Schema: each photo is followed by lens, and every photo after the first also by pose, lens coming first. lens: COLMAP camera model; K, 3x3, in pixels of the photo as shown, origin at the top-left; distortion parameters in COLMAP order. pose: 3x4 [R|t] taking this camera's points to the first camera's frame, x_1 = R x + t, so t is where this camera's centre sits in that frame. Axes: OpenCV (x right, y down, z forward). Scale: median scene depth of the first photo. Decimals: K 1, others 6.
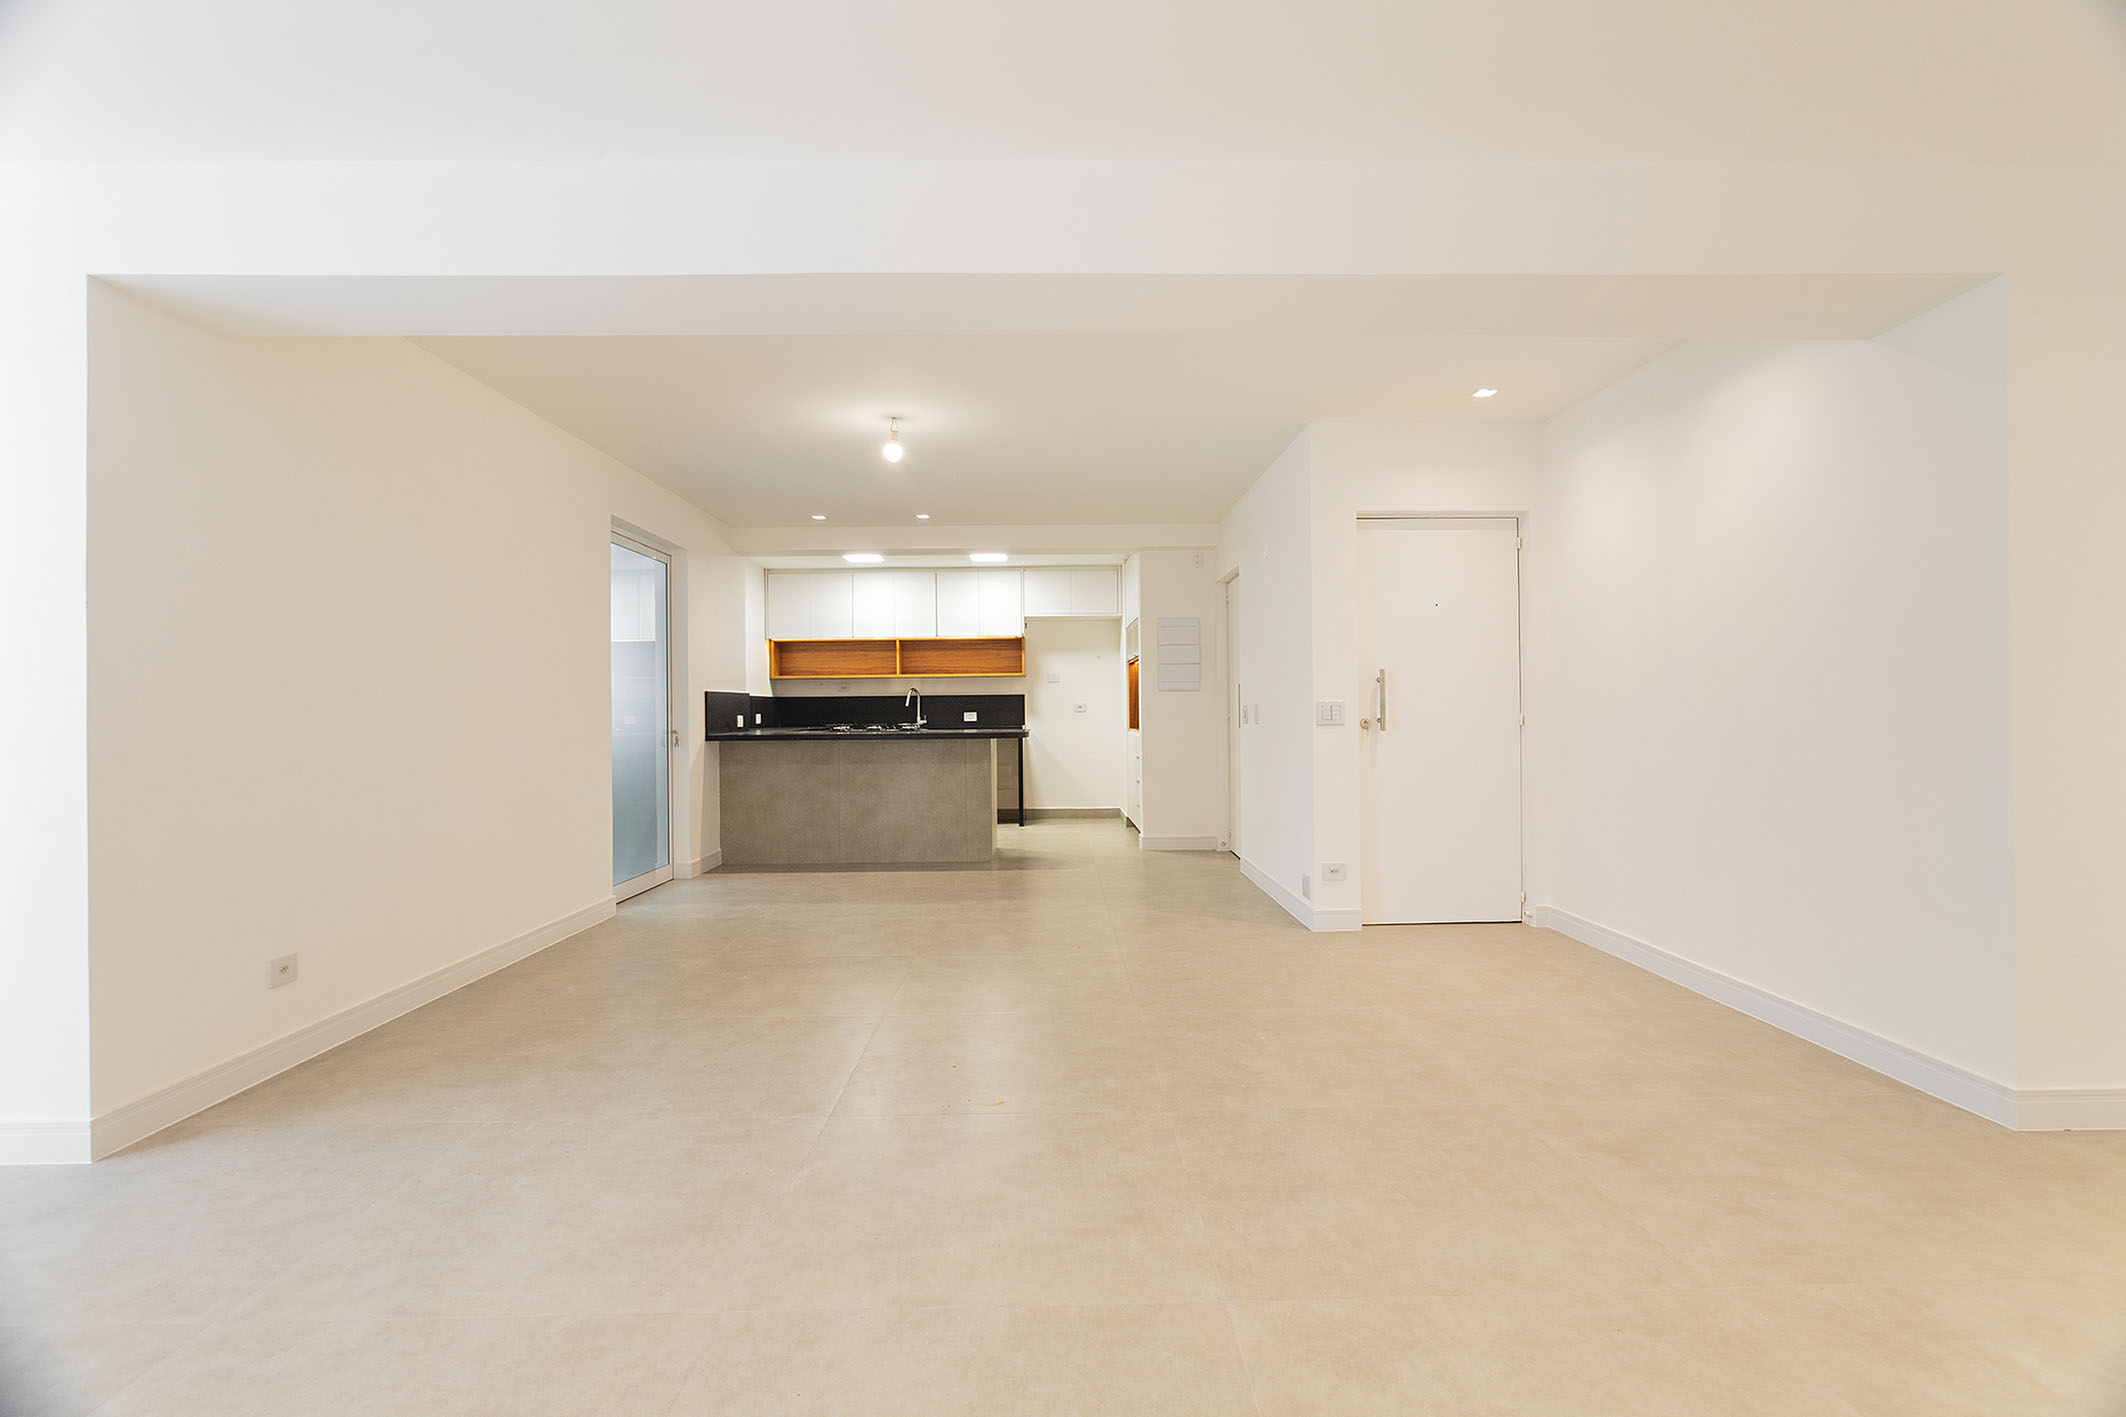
lens RADIAL K [[1032.6, 0, 1072.7], [0, 1032.6, 713.2], [0, 0, 1]] dist [-0.016455, 0.006404]
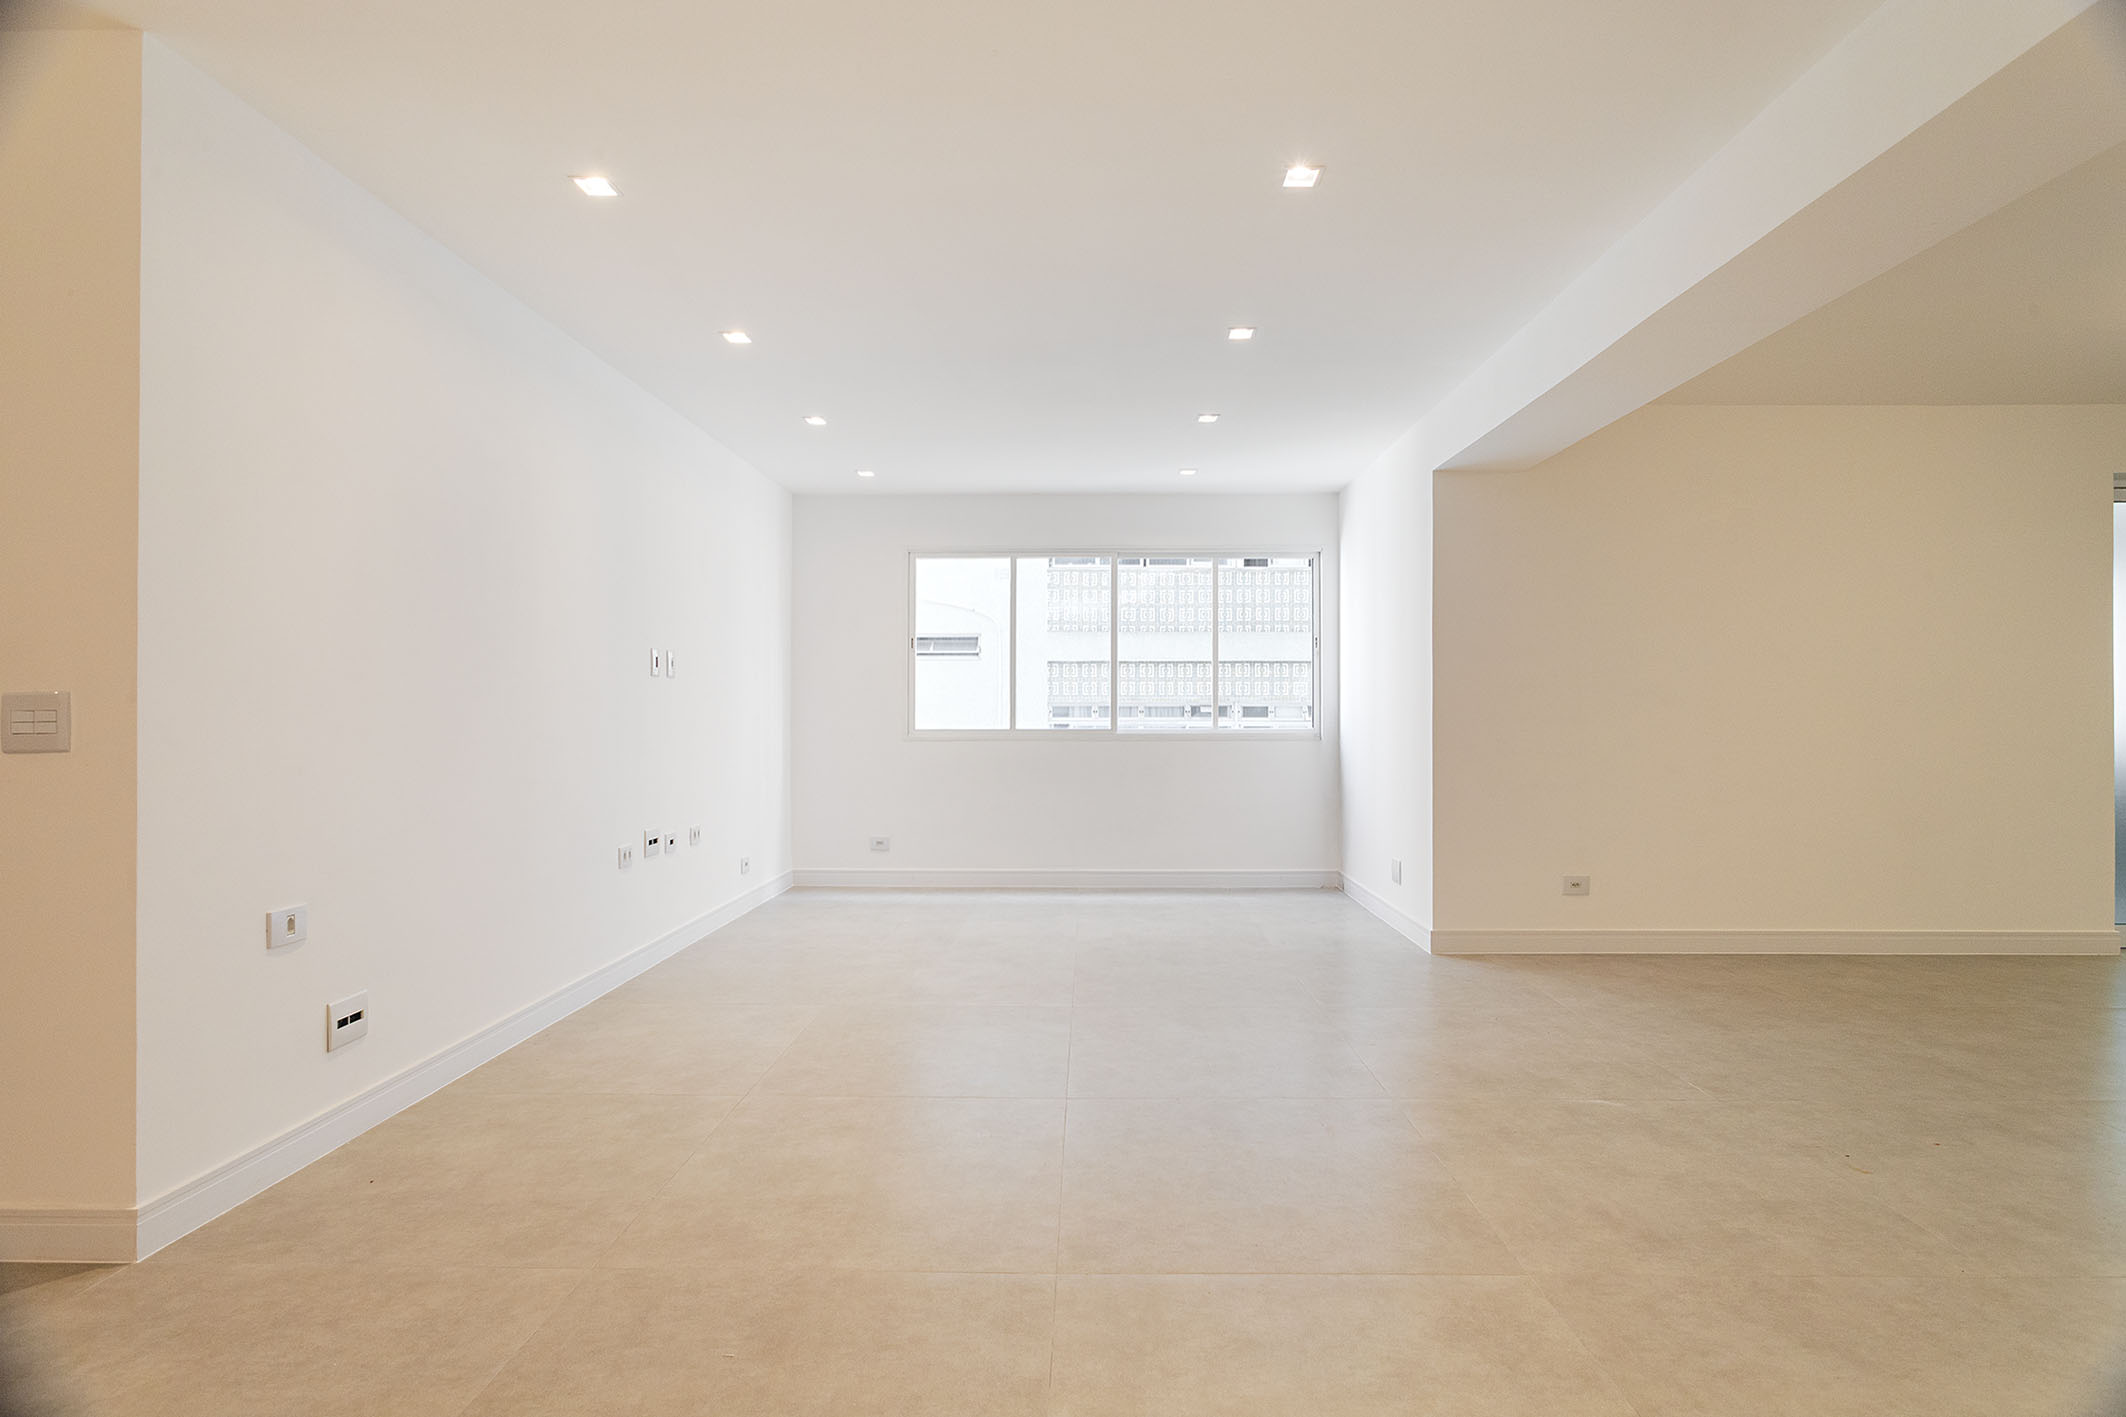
lens RADIAL K [[1032.6, 0, 1078.2], [0, 1032.6, 714.9], [0, 0, 1]] dist [-0.016455, 0.006404]
pose [[-0.033268, 0.011671, -0.999378, 0.304293], [-0.003777, 0.999923, 0.011803, -0.003206], [0.999439, 0.004167, -0.033221, 0.143261]]
